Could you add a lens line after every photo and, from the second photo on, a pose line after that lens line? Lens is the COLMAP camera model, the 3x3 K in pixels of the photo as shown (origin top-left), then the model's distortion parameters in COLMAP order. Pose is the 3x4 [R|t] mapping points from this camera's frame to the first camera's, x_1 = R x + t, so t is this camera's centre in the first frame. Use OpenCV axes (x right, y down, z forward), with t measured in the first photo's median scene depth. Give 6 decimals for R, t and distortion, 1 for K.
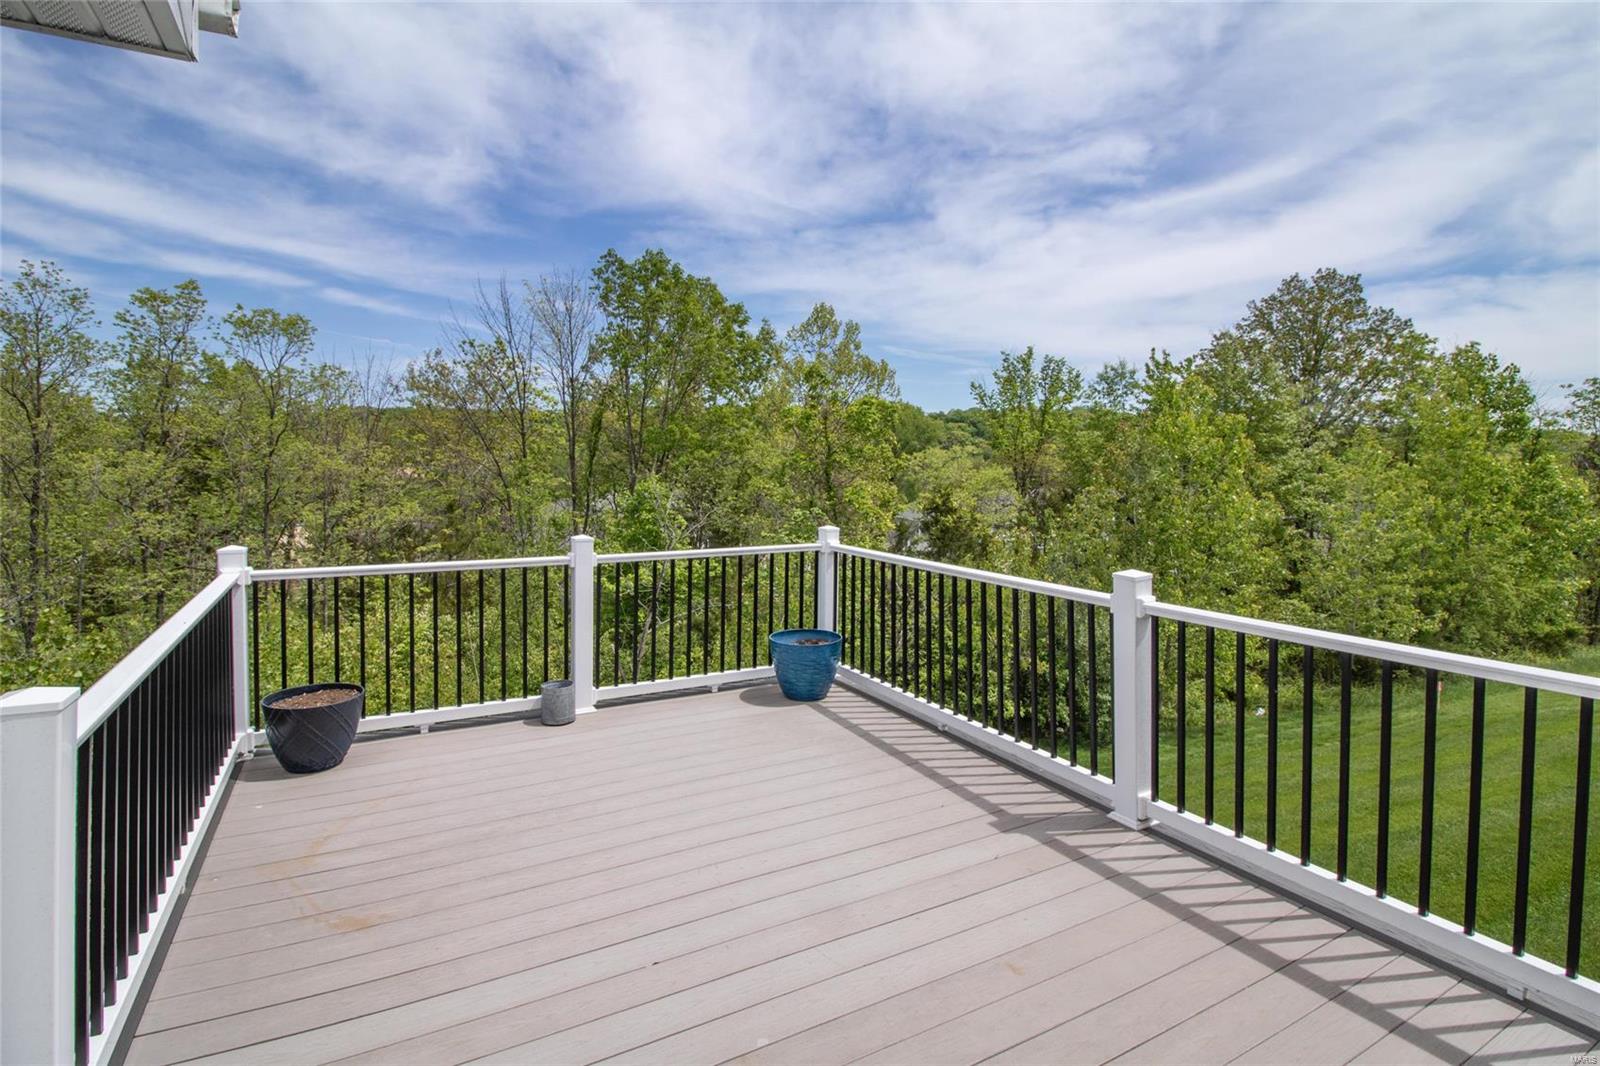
lens RADIAL K [[816.3, 0, 786.0], [0, 816.3, 470.1], [0, 0, 1]] dist [-0.011431, -0.007870]
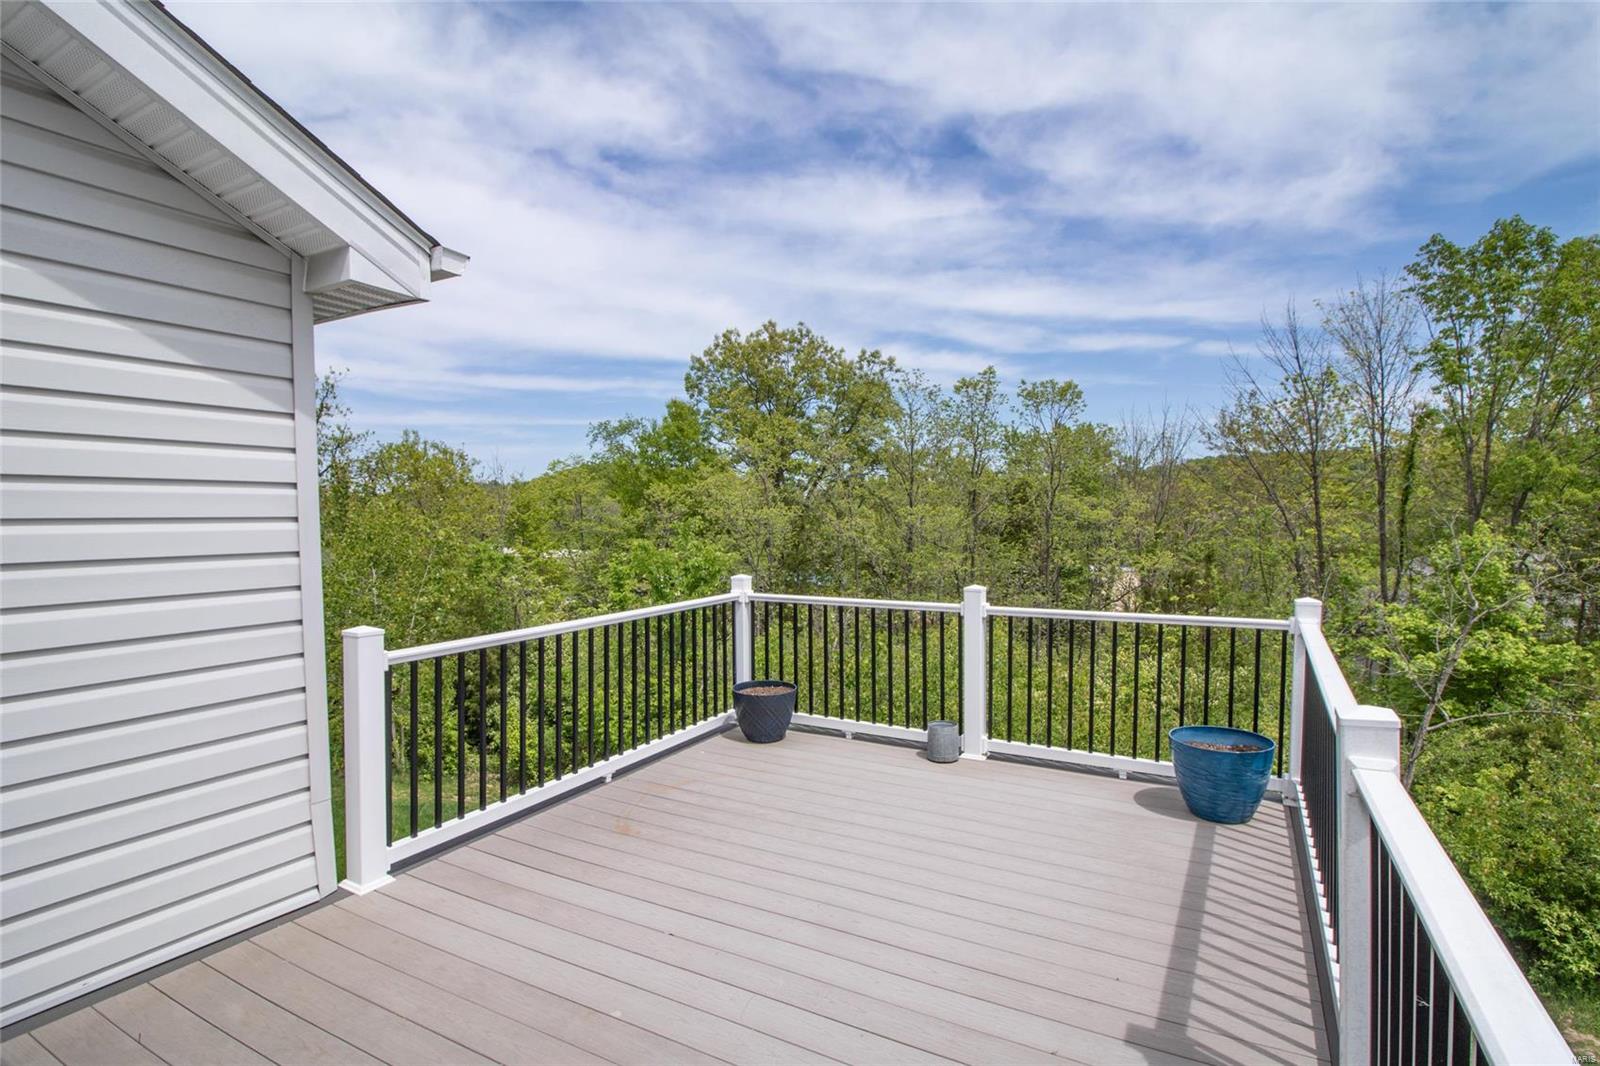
lens RADIAL K [[816.3, 0, 794.9], [0, 816.3, 527.3], [0, 0, 1]] dist [-0.011431, -0.007870]
pose [[0.514206, 0.005449, -0.857649, 0.135769], [0.002905, 0.999963, 0.008095, 0.000091], [0.857662, -0.006654, 0.514171, 0.077654]]
